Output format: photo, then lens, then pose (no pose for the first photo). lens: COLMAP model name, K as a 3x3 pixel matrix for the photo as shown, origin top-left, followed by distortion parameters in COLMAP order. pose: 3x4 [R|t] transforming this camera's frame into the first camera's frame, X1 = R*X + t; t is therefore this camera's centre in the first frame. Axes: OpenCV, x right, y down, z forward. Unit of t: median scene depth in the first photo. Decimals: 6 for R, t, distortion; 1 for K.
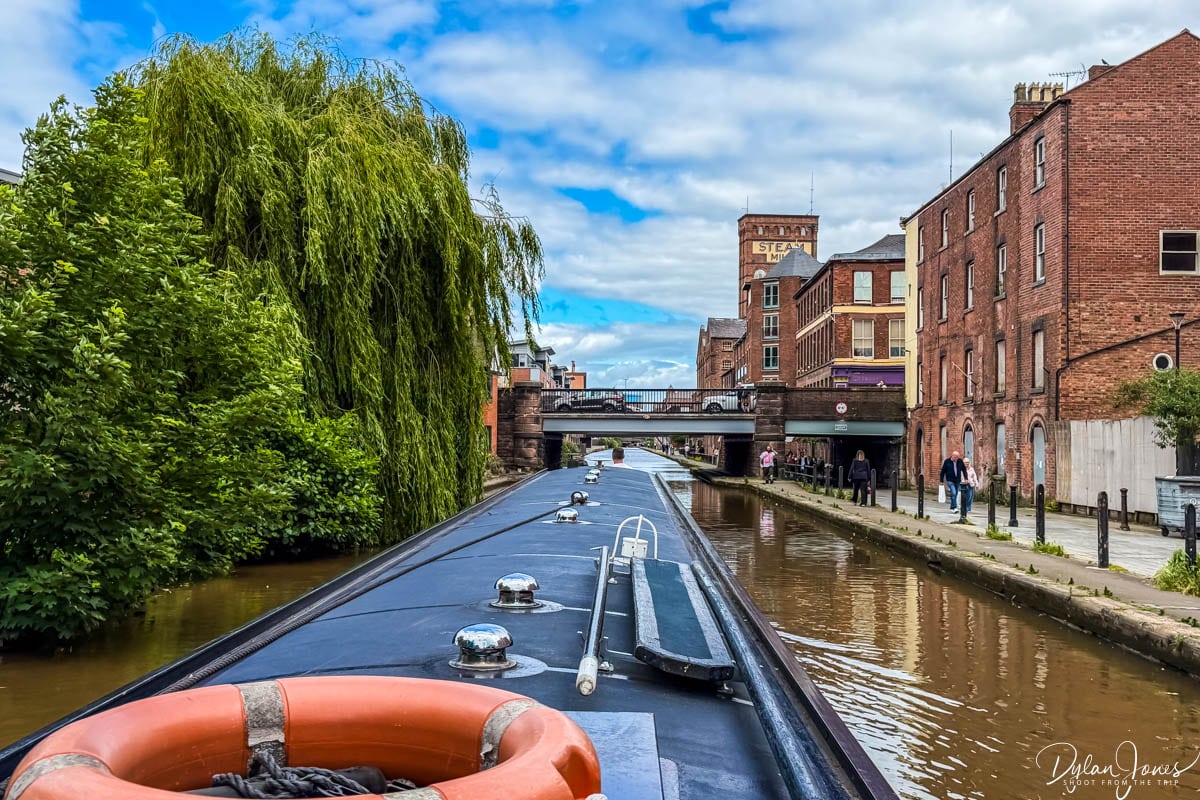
lens RADIAL K [[1237.8, 0, 597.5], [0, 1237.8, 397.2], [0, 0, 1]] dist [-0.002673, 0.000000]
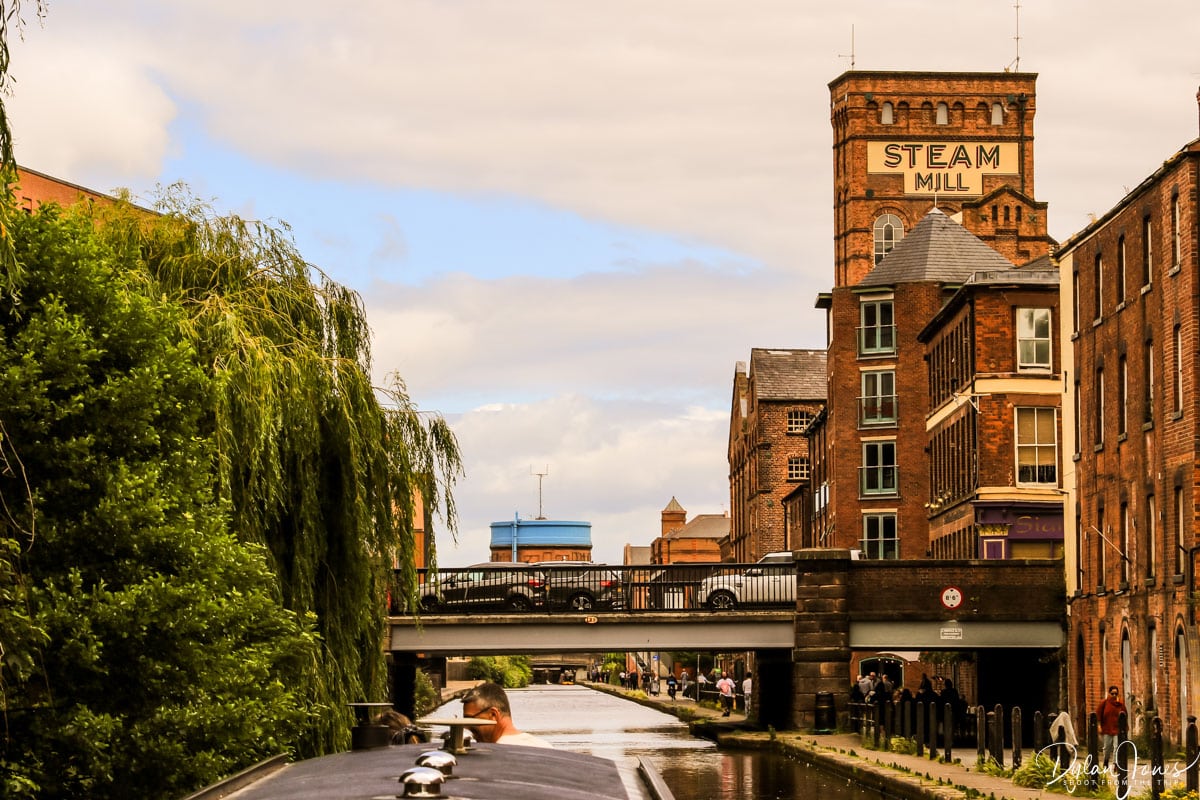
lens RADIAL K [[3890.5, 0, 602.2], [0, 3890.5, 400.4], [0, 0, 1]] dist [0.019317, 0.000000]
pose [[0.999104, -0.016522, 0.038968, -0.014962], [0.017782, 0.999323, -0.032211, -0.019267], [-0.038410, 0.032875, 0.998721, -0.525735]]
